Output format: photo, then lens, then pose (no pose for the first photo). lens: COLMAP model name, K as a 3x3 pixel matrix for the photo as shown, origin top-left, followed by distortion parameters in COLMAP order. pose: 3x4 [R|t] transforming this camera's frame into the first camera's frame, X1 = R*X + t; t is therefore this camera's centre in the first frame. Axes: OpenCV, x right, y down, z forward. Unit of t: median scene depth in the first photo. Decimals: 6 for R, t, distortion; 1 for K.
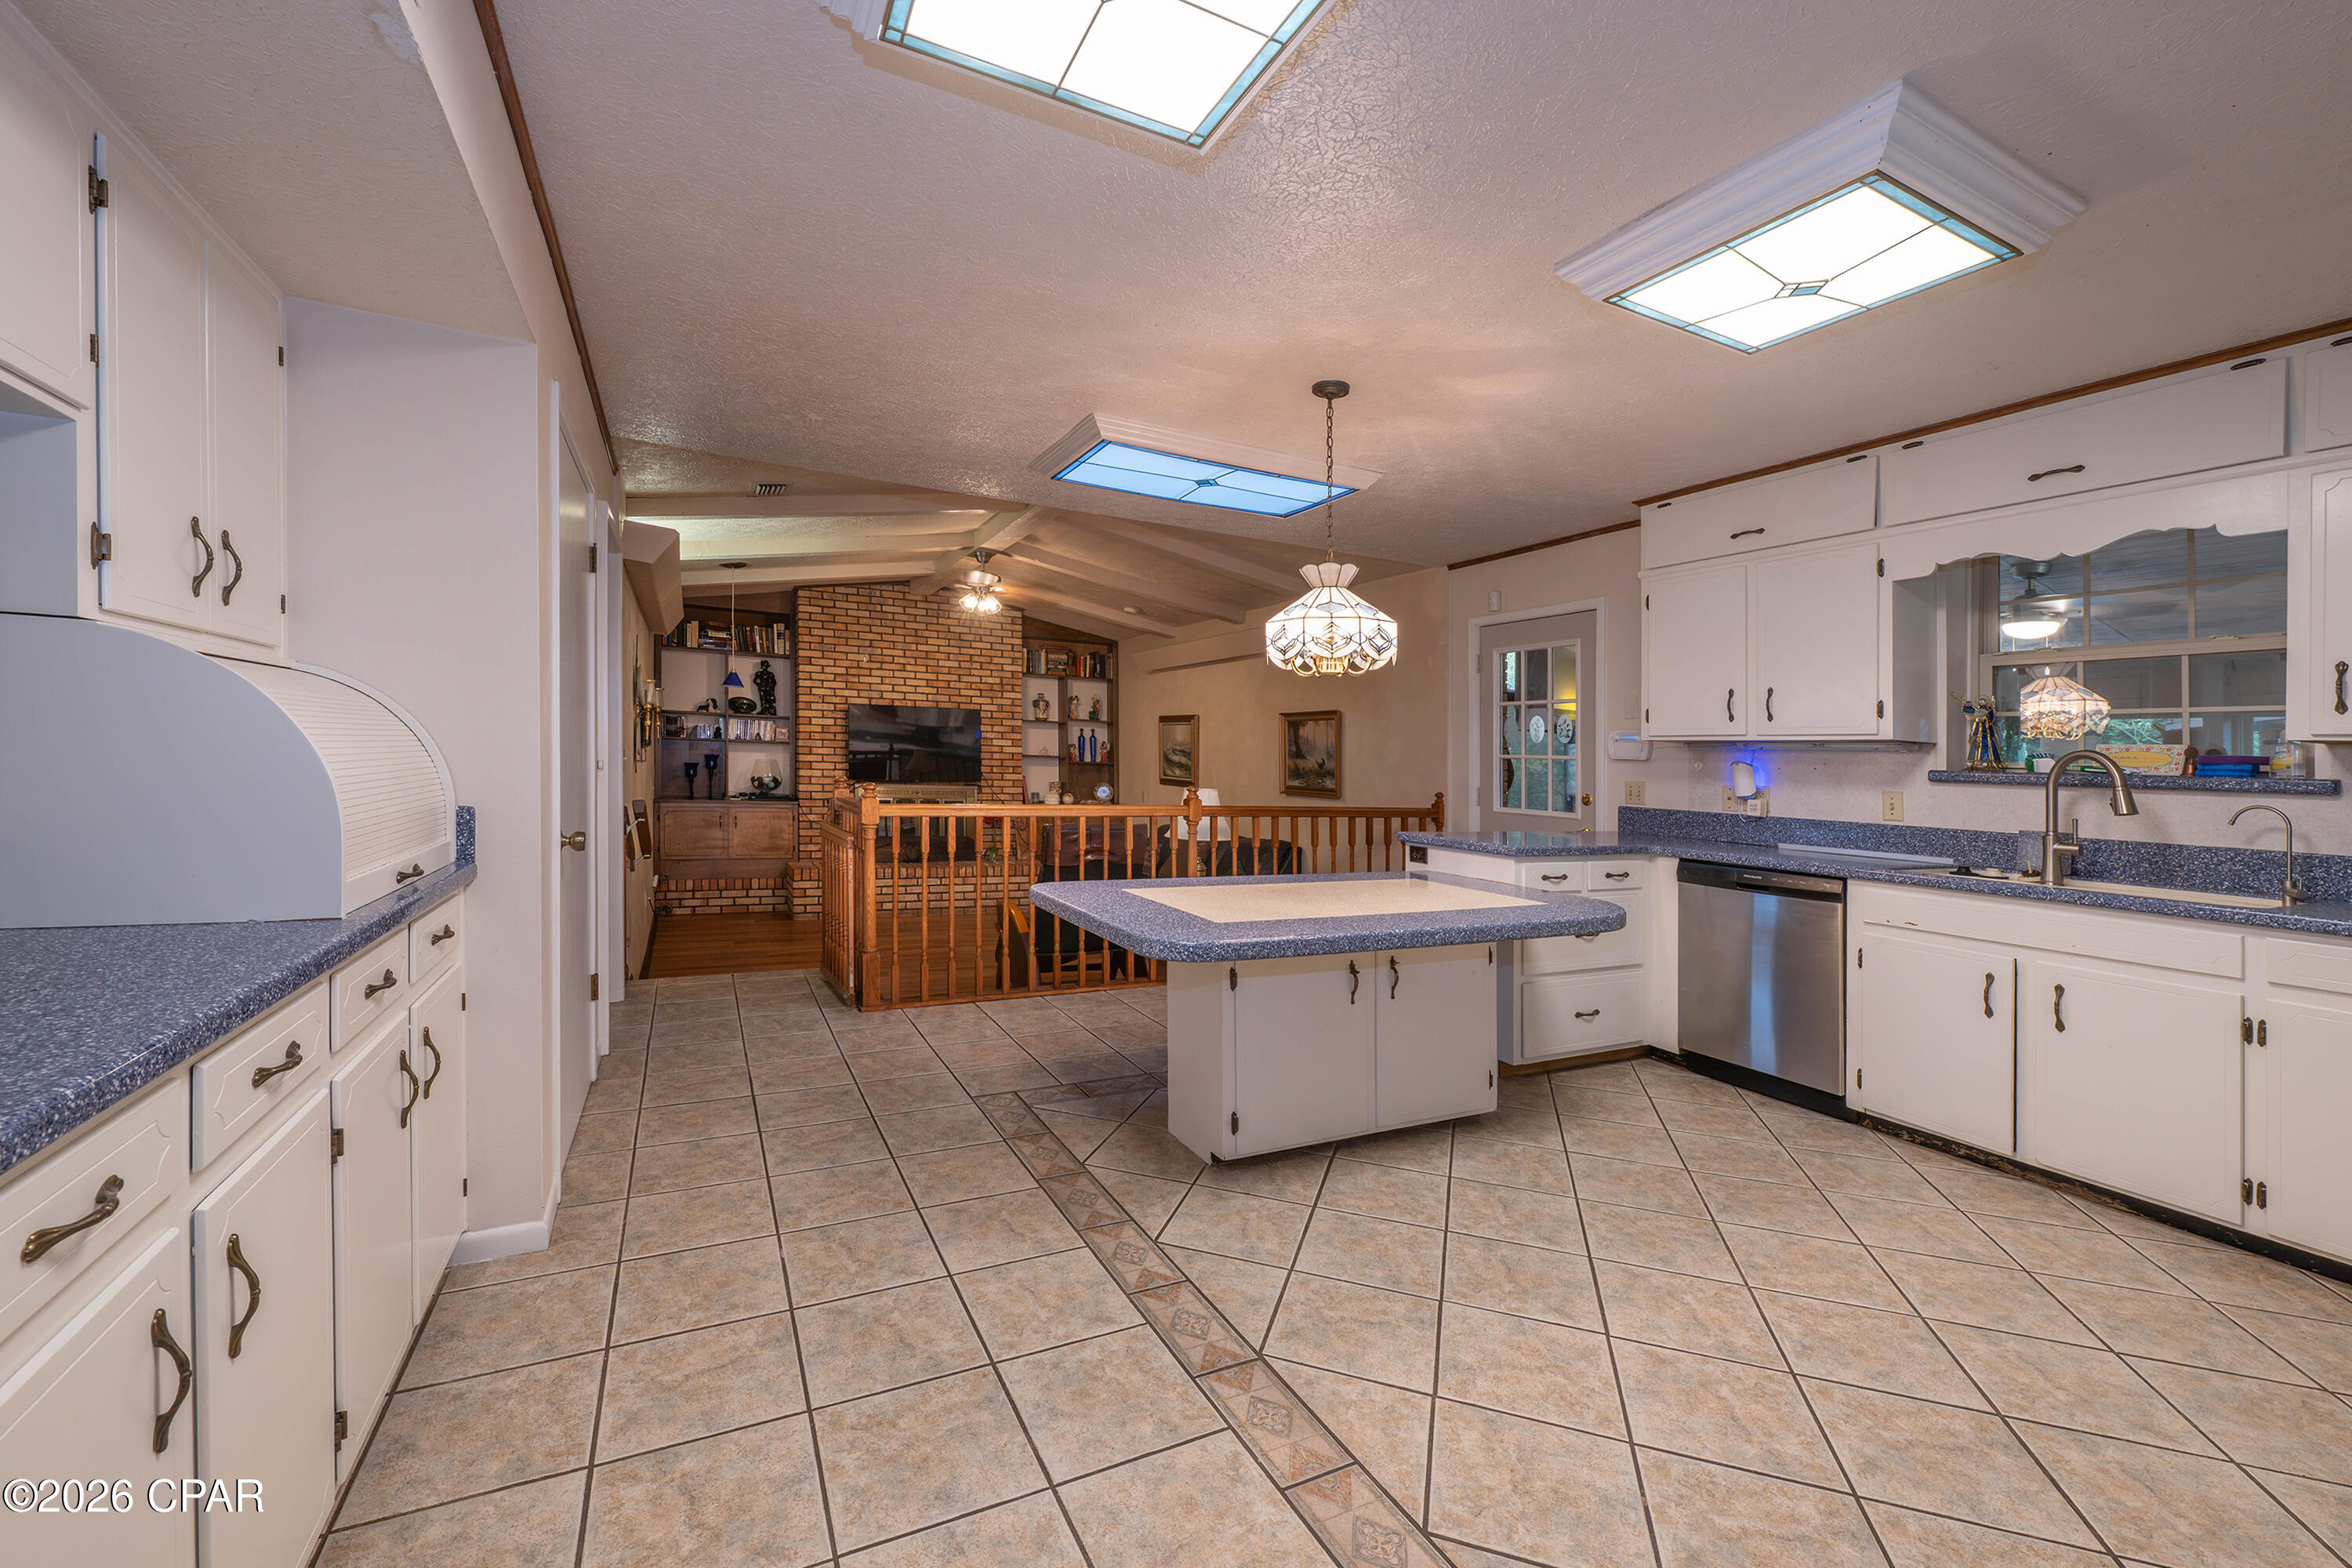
lens RADIAL K [[947.0, 0, 1184.5], [0, 947.0, 769.4], [0, 0, 1]] dist [-0.000629, -0.000171]
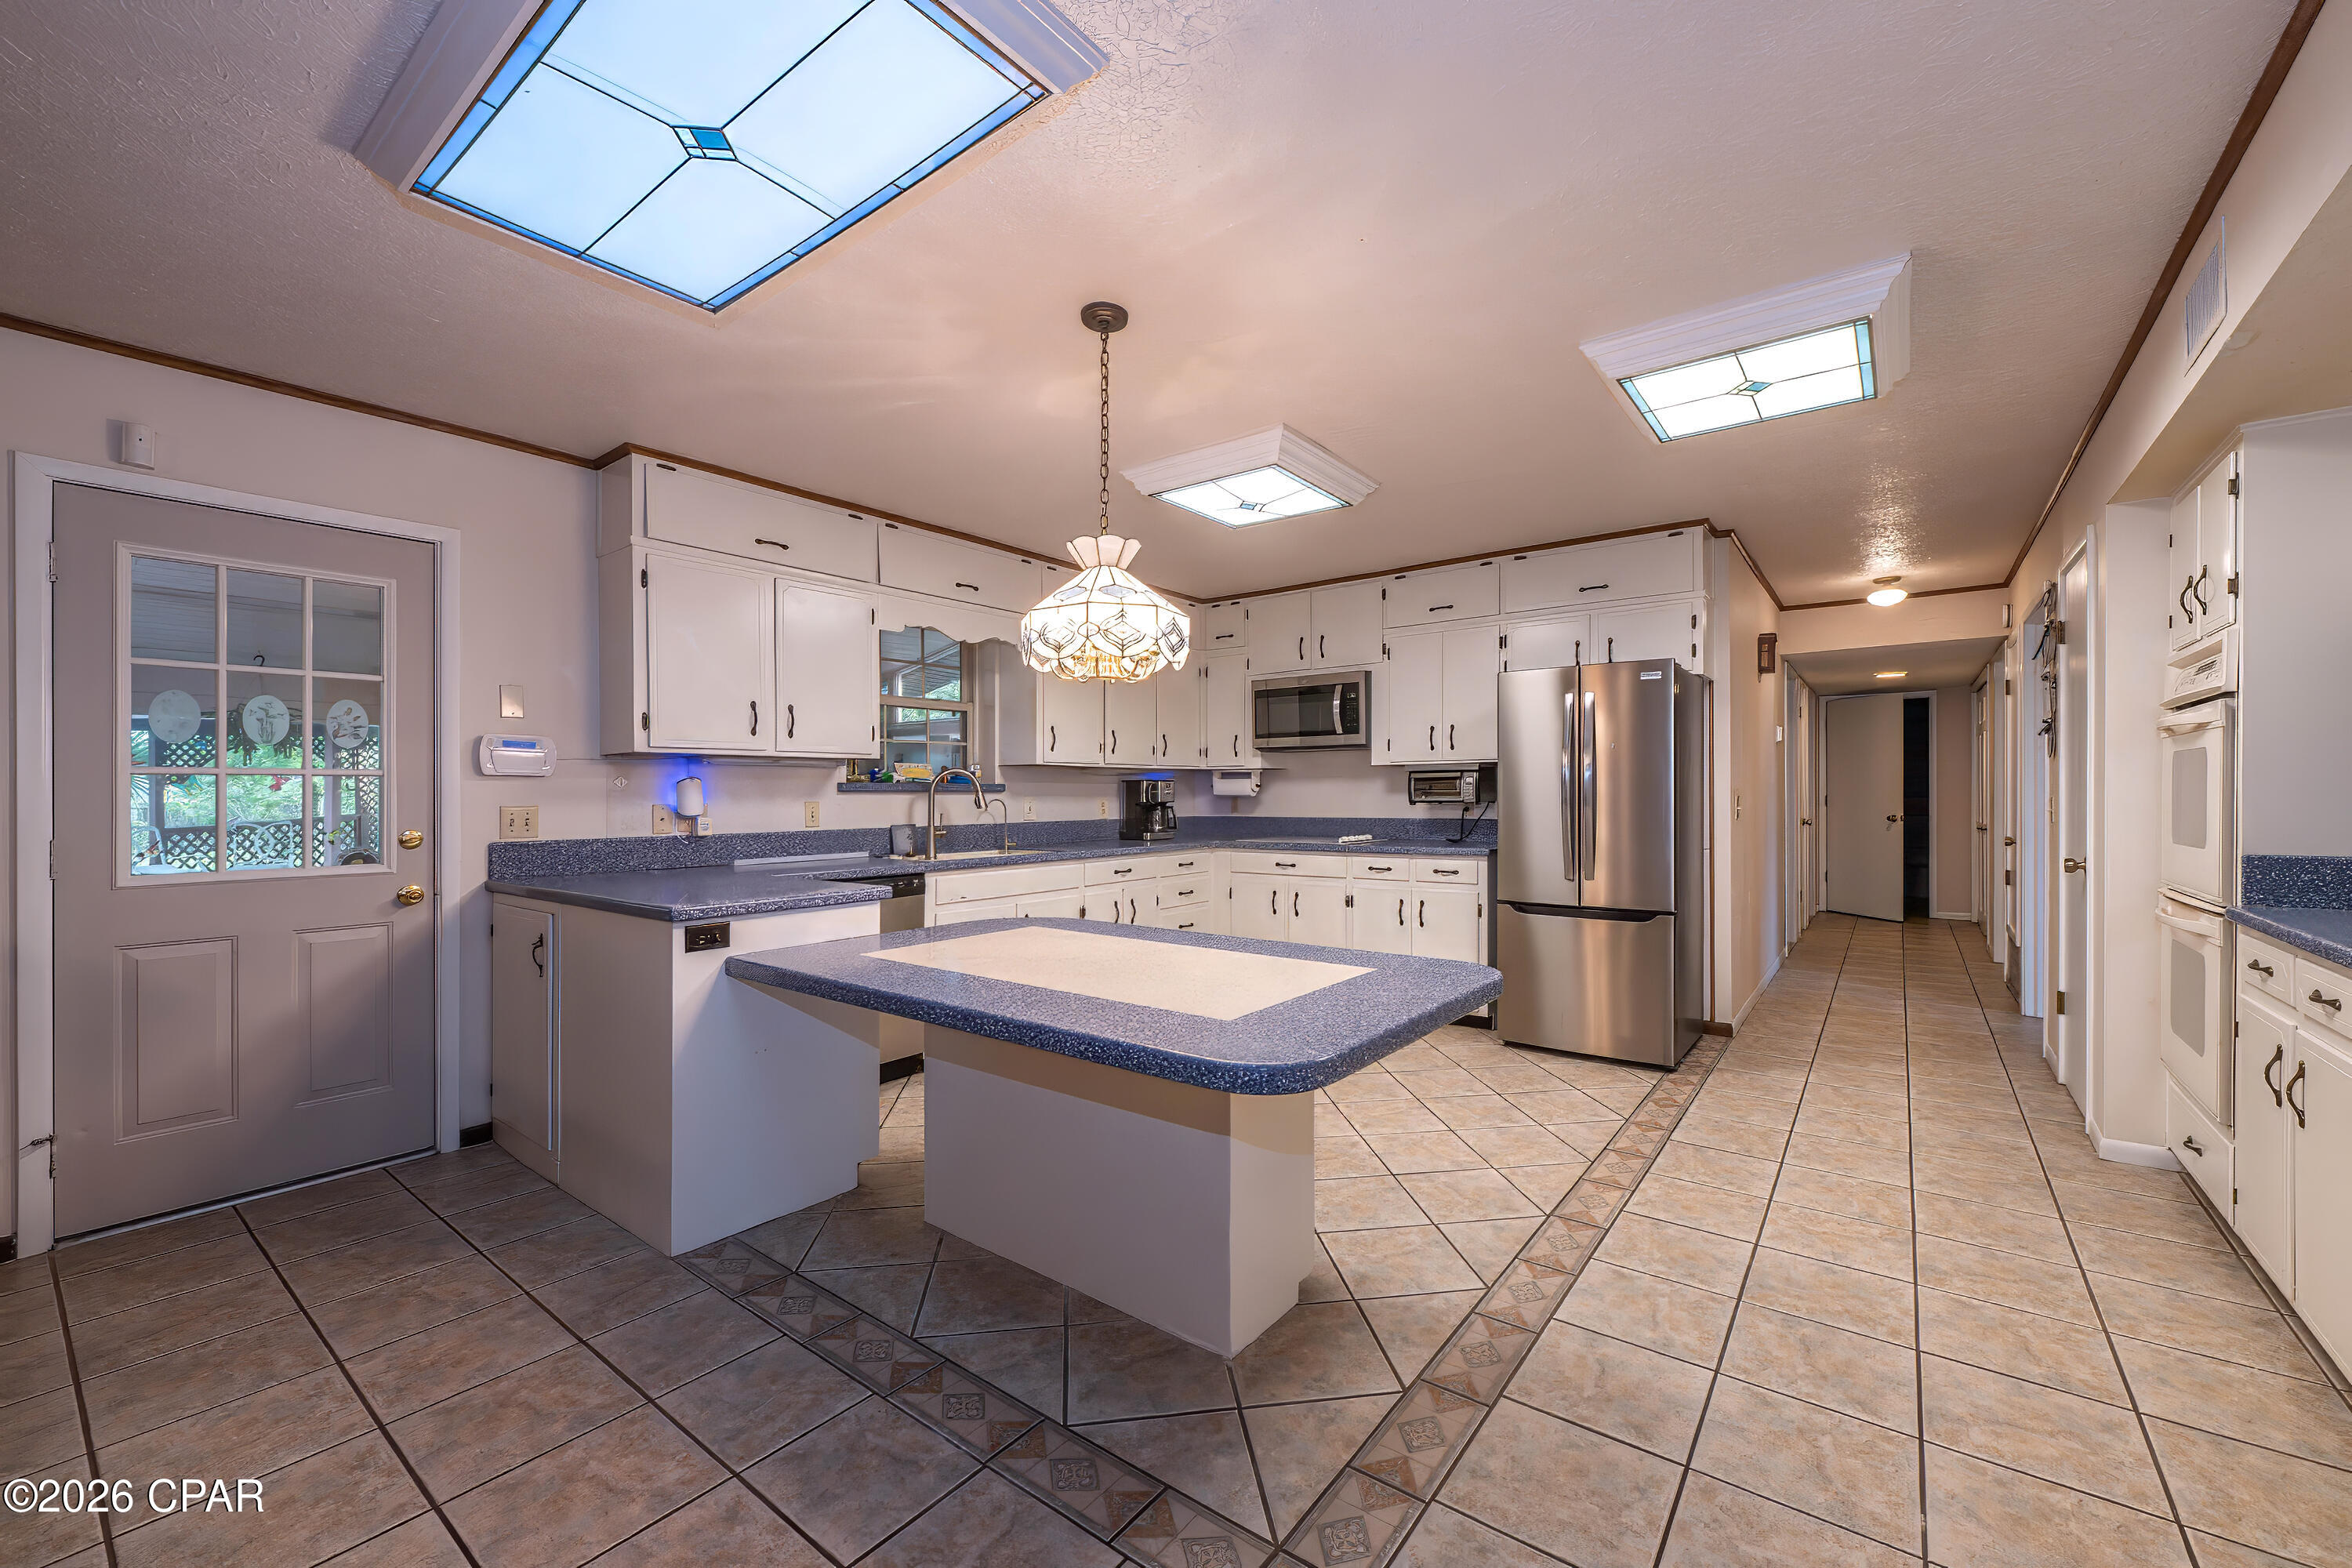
lens RADIAL K [[947.0, 0, 1184.5], [0, 947.0, 769.4], [0, 0, 1]] dist [-0.000629, -0.000171]
pose [[-0.431290, -0.012618, 0.902125, -0.587288], [-0.003313, 0.999918, 0.012402, -0.038107], [-0.902207, 0.002361, -0.431296, 1.294435]]
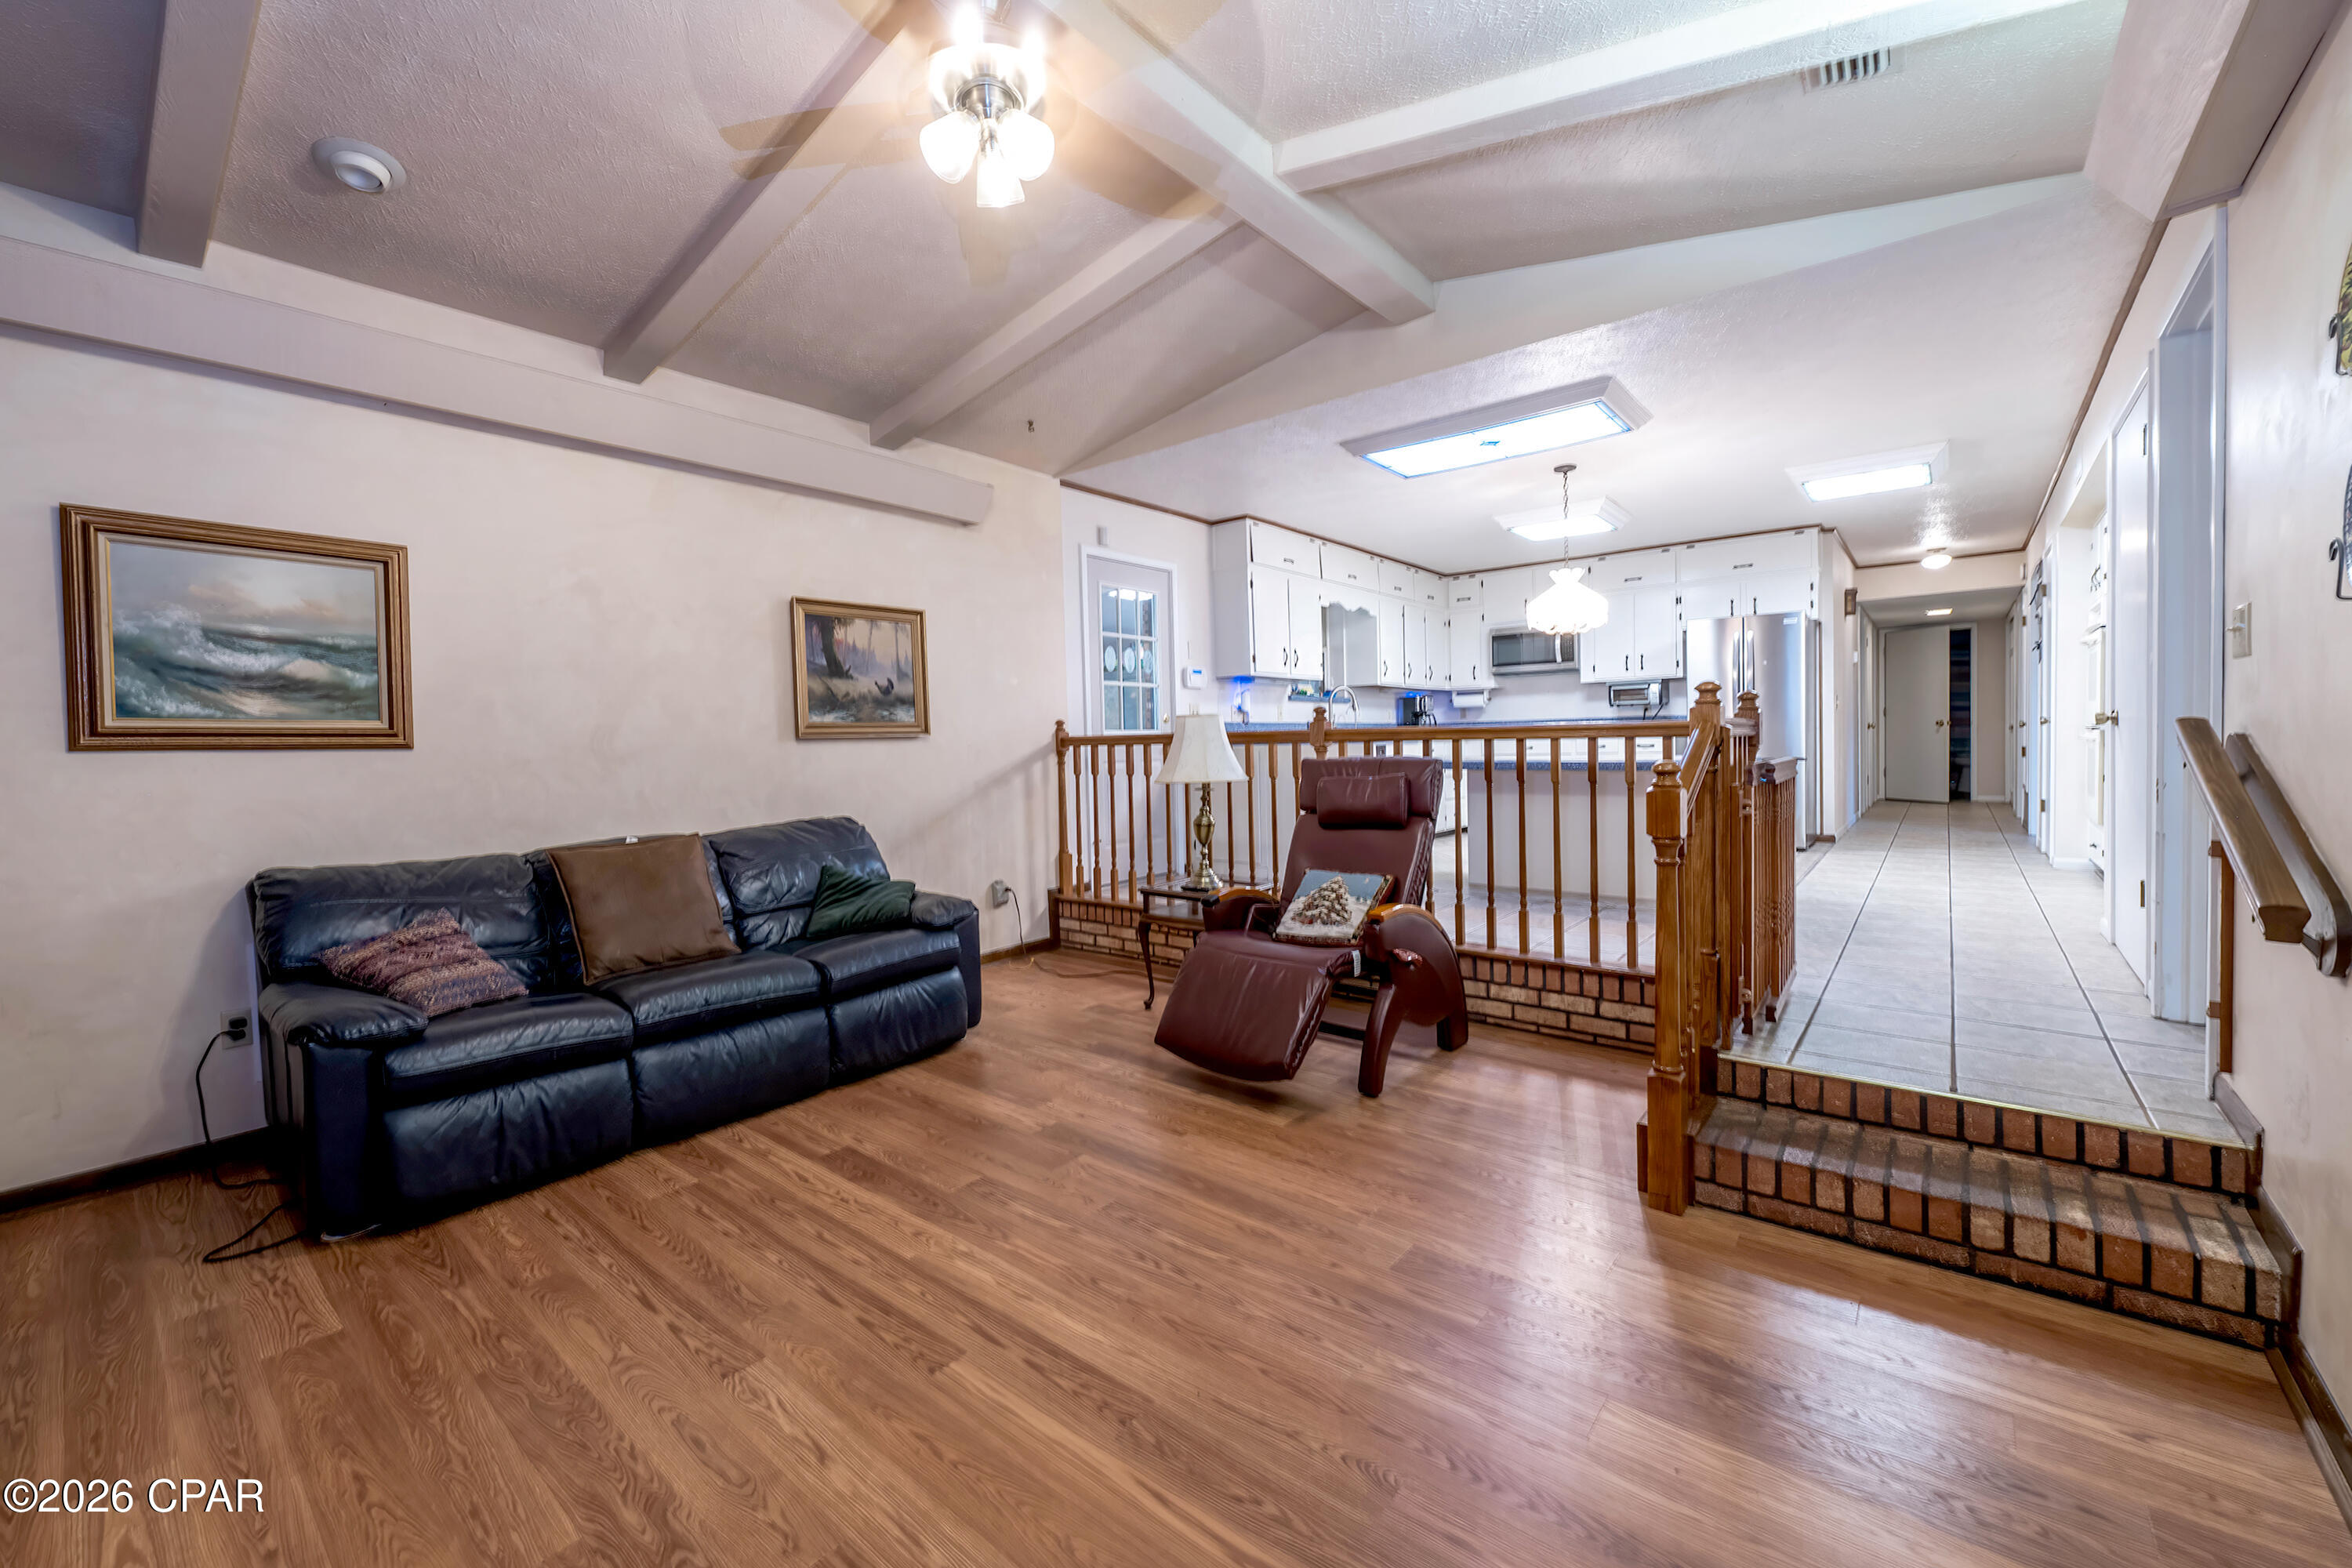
lens RADIAL K [[940.6, 0, 1131.0], [0, 940.6, 742.7], [0, 0, 1]] dist [-0.000153, -0.000020]
pose [[-0.367334, -0.031075, 0.929570, -1.181237], [0.015306, 0.999104, 0.039448, 0.021820], [-0.929963, 0.028719, -0.366529, 2.408859]]
